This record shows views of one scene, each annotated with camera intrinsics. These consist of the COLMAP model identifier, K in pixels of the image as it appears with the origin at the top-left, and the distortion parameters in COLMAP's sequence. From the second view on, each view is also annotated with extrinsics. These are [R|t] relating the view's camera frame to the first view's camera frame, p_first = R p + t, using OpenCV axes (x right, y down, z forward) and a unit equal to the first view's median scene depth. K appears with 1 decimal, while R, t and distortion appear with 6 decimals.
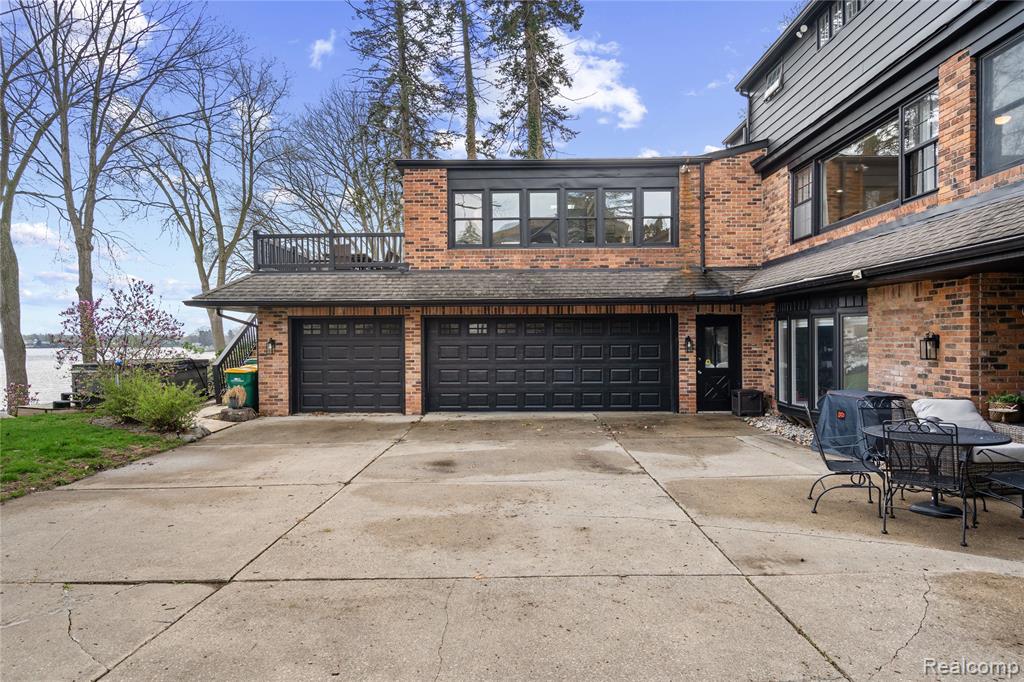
lens RADIAL K [[614.8, 0, 512.0], [0, 614.8, 341.0], [0, 0, 1]] dist [0.006855, 0.002988]
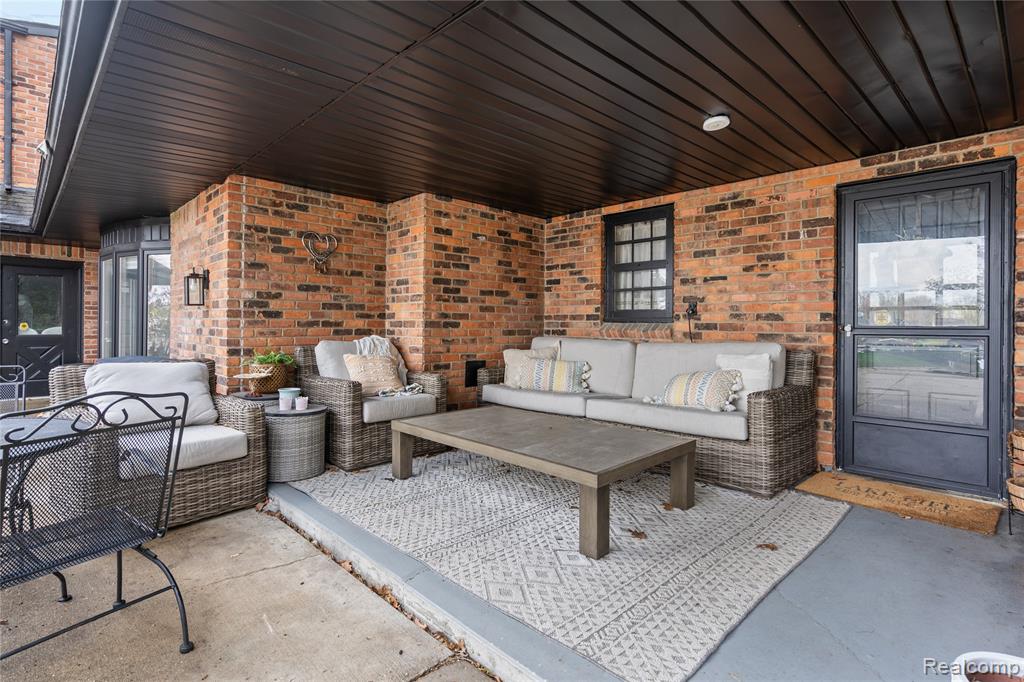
lens RADIAL K [[512.0, 0, 509.9], [0, 512.0, 323.8], [0, 0, 1]] dist [-0.000874, -0.000028]
pose [[0.715675, 0.015659, 0.698258, 0.314194], [-0.013388, 0.999873, -0.008701, 0.029441], [-0.698305, -0.003121, 0.715793, 0.211731]]
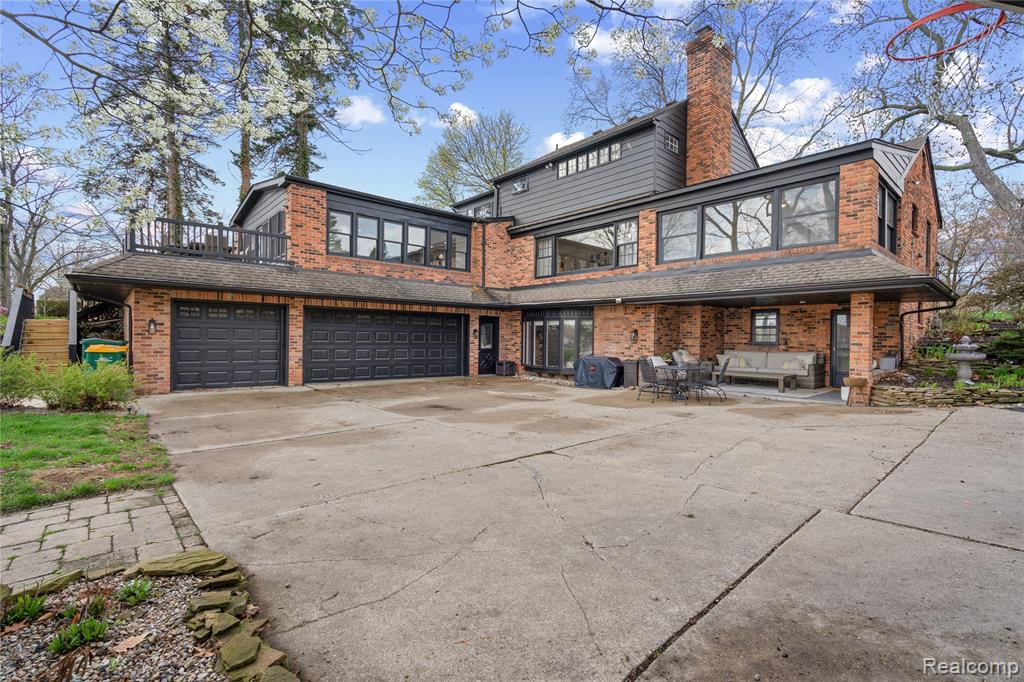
lens RADIAL K [[467.8, 0, 512.0], [0, 467.8, 341.0], [0, 0, 1]] dist [-0.001592, 0.000072]
pose [[0.739651, 0.011893, 0.672885, -0.471758], [-0.017203, 0.999851, 0.001237, 0.022018], [-0.672770, -0.012490, 0.739746, 0.022901]]
